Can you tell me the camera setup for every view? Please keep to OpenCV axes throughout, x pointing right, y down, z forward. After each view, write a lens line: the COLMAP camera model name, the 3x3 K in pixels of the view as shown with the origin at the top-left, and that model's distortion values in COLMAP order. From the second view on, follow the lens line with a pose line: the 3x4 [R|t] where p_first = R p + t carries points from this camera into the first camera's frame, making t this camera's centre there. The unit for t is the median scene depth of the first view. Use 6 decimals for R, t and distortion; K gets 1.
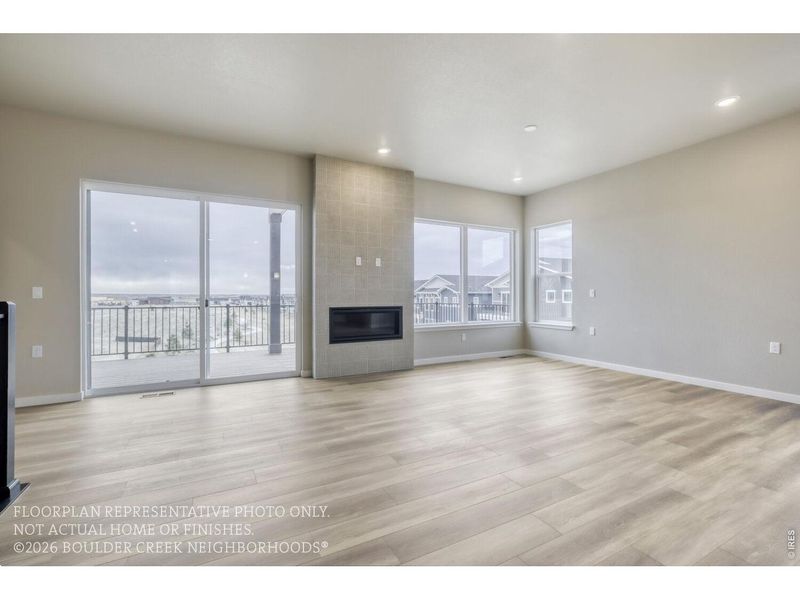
lens RADIAL K [[367.6, 0, 404.5], [0, 367.6, 289.9], [0, 0, 1]] dist [-0.014631, 0.003446]
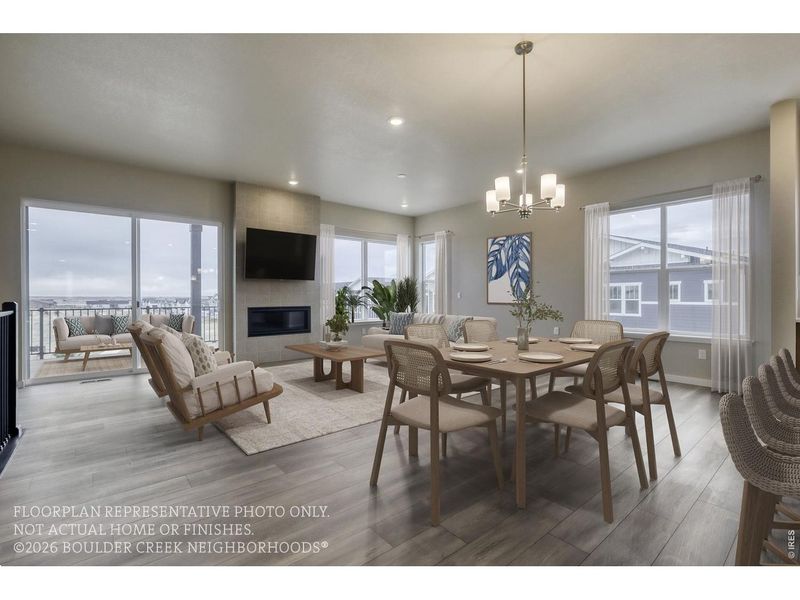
lens RADIAL K [[367.6, 0, 405.8], [0, 367.6, 296.0], [0, 0, 1]] dist [-0.014631, 0.003446]
pose [[0.979676, -0.001069, 0.200584, 0.062662], [-0.001193, 0.999937, 0.011154, -0.003742], [-0.200583, -0.011167, 0.979613, -0.289216]]
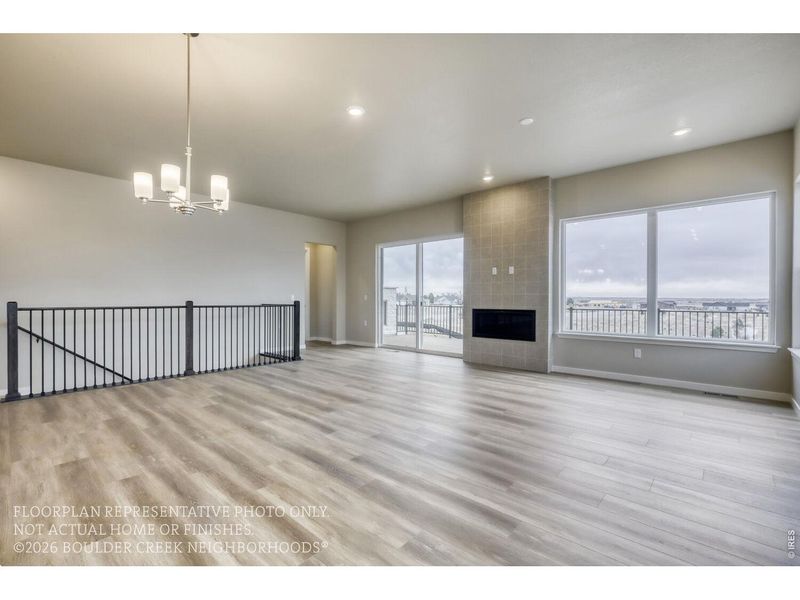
lens RADIAL K [[367.6, 0, 395.8], [0, 367.6, 300.6], [0, 0, 1]] dist [-0.014631, 0.003446]
pose [[0.324238, 0.007431, -0.945946, 0.886886], [0.009703, 0.999890, 0.011181, 0.001812], [0.945926, -0.012804, 0.324131, 0.299720]]
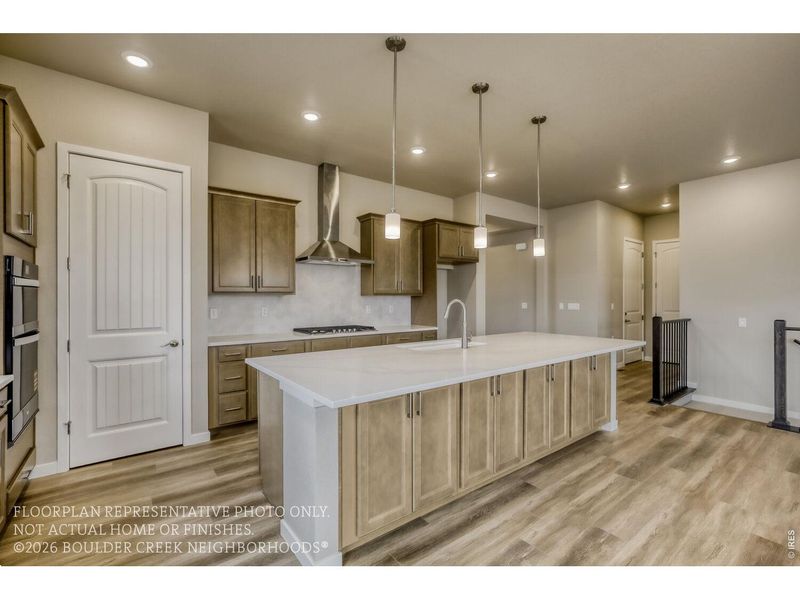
lens RADIAL K [[367.6, 0, 403.9], [0, 367.6, 300.1], [0, 0, 1]] dist [-0.014631, 0.003446]
pose [[-0.987770, 0.002423, -0.155902, 0.726299], [0.004114, 0.999936, -0.010521, -0.027020], [0.155866, -0.011034, -0.987717, 0.354135]]
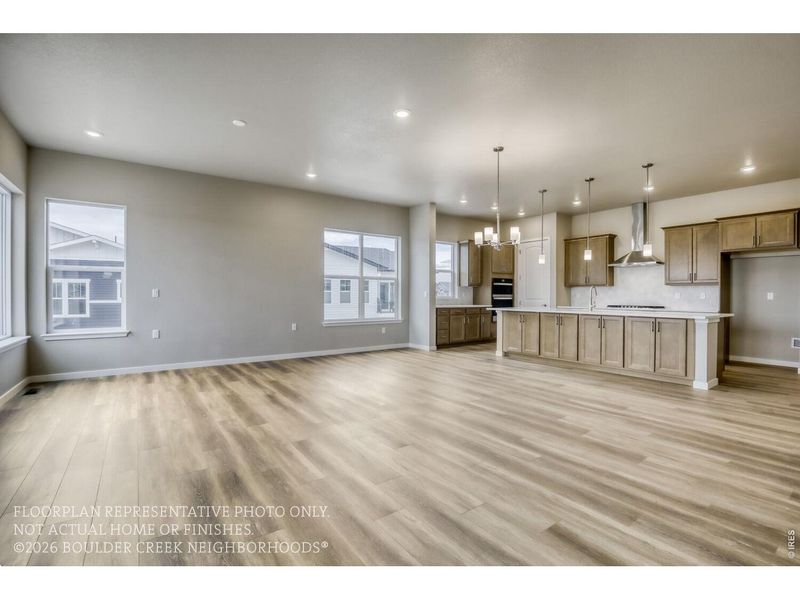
lens RADIAL K [[367.6, 0, 393.8], [0, 367.6, 299.7], [0, 0, 1]] dist [-0.014631, 0.003446]
pose [[-0.108392, -0.011401, 0.994043, -0.520974], [-0.016123, 0.999823, 0.009709, 0.007876], [-0.993977, -0.014974, -0.108557, 0.545980]]
